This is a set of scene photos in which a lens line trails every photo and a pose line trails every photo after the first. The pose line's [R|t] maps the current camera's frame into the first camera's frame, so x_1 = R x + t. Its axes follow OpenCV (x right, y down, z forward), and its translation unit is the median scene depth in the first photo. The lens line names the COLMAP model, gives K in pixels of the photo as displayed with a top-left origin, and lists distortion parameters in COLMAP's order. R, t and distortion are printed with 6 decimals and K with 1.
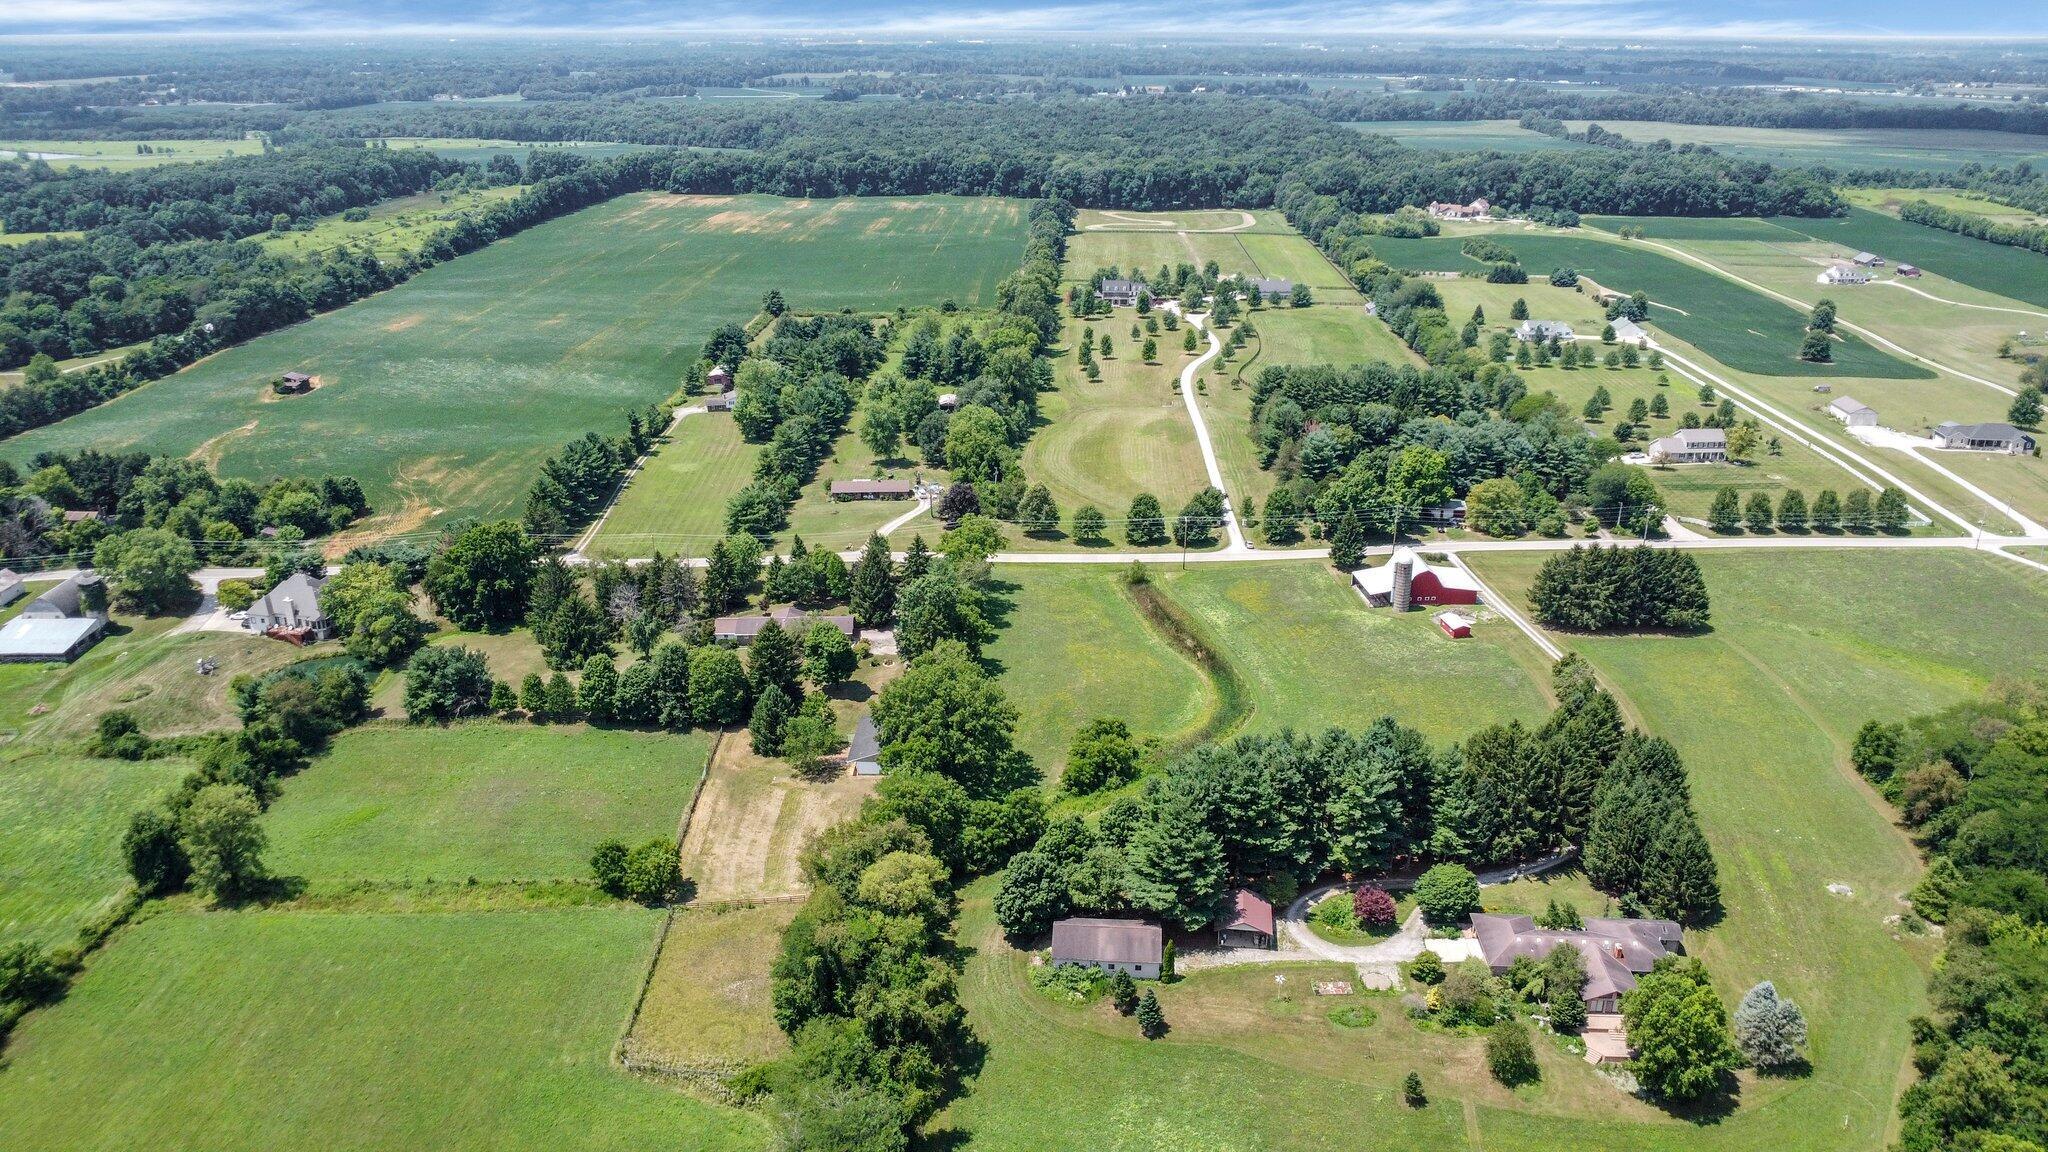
lens RADIAL K [[1479.7, 0, 1024.0], [0, 1479.7, 576.0], [0, 0, 1]] dist [-0.023728, -0.025233]
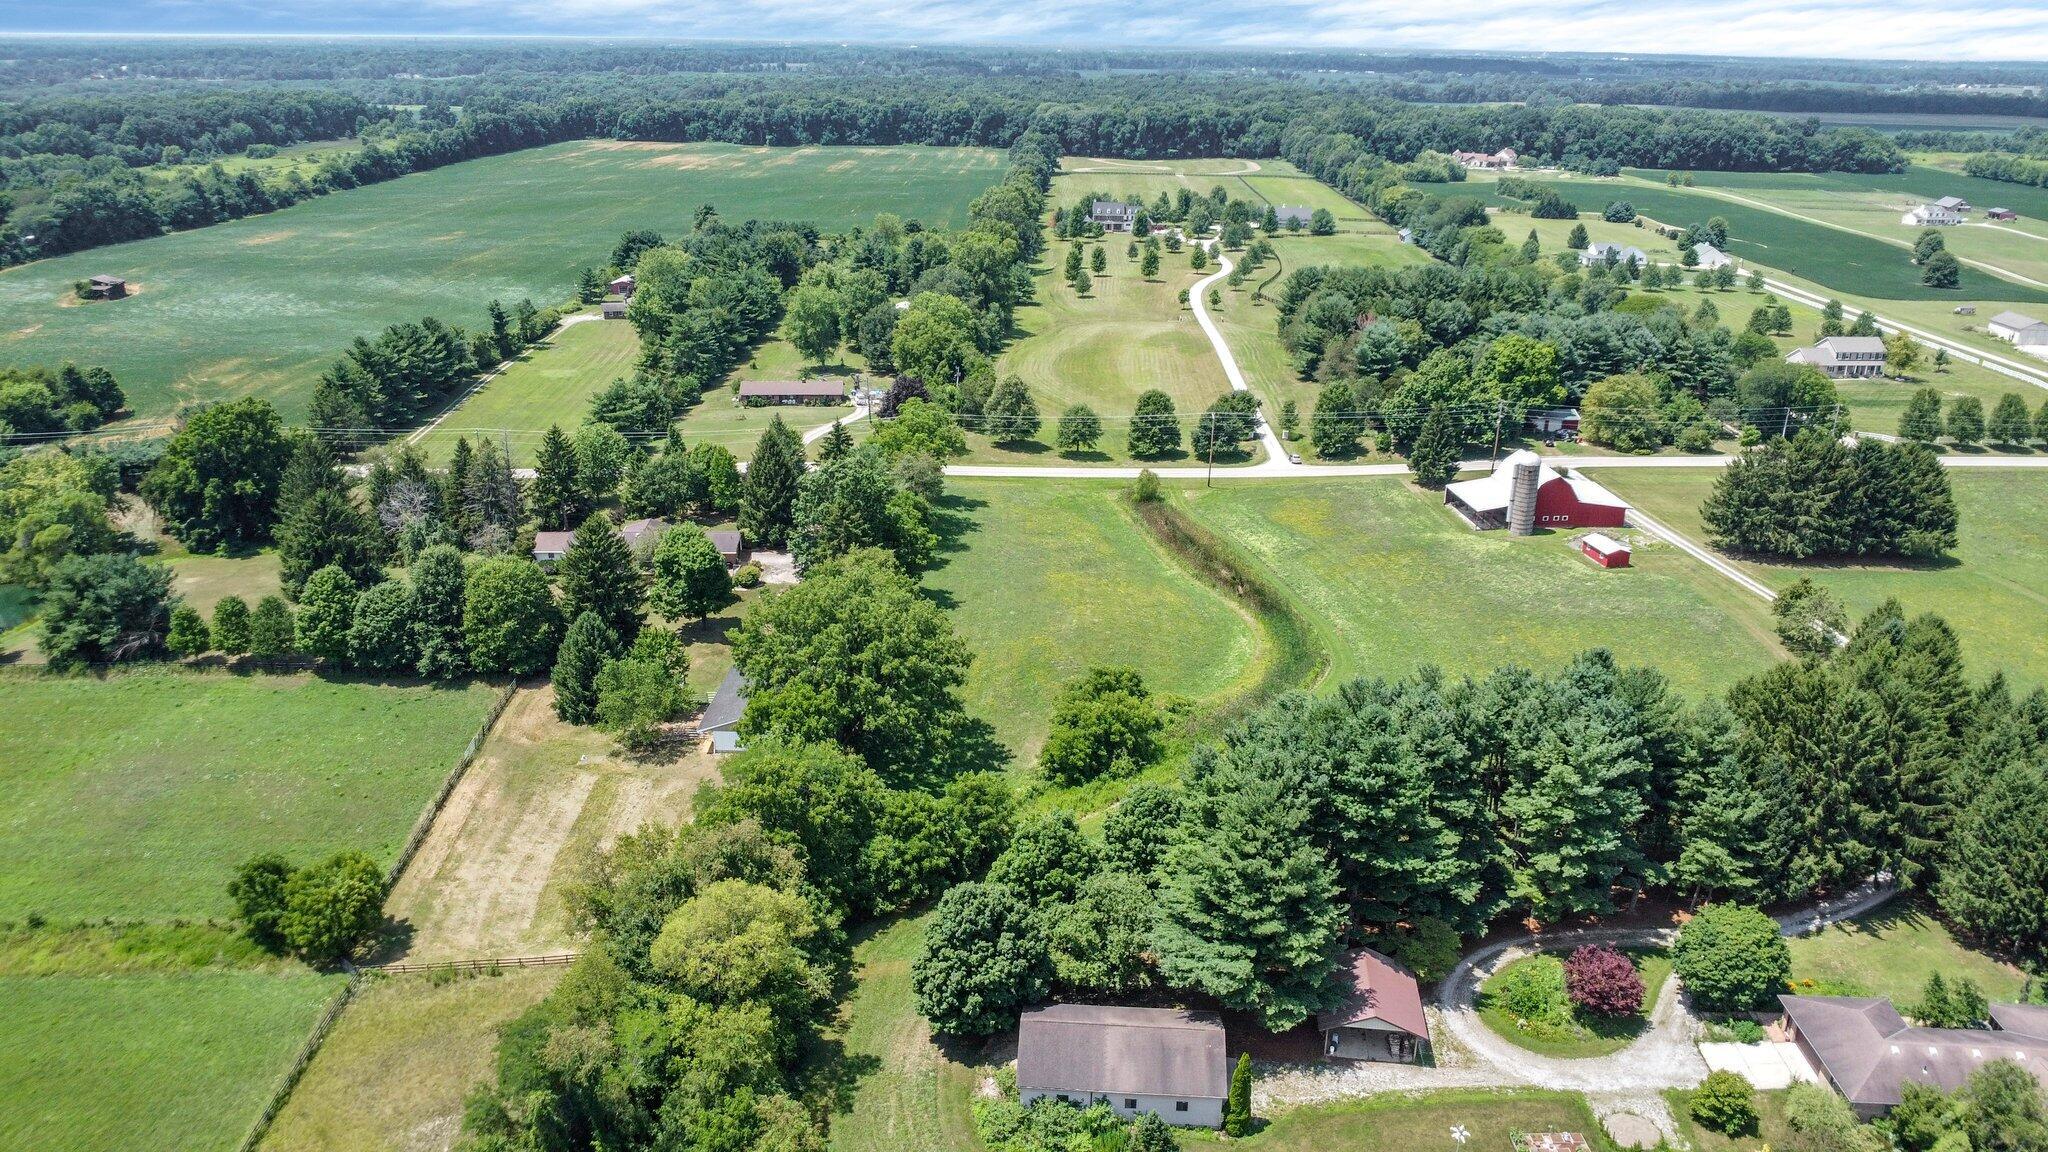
lens RADIAL K [[1479.7, 0, 1024.0], [0, 1479.7, 576.0], [0, 0, 1]] dist [-0.023728, -0.025233]
pose [[0.999899, 0.007150, 0.012258, 0.009822], [-0.007052, 0.999943, -0.008021, 0.059340], [-0.012315, 0.007934, 0.999893, 0.344586]]
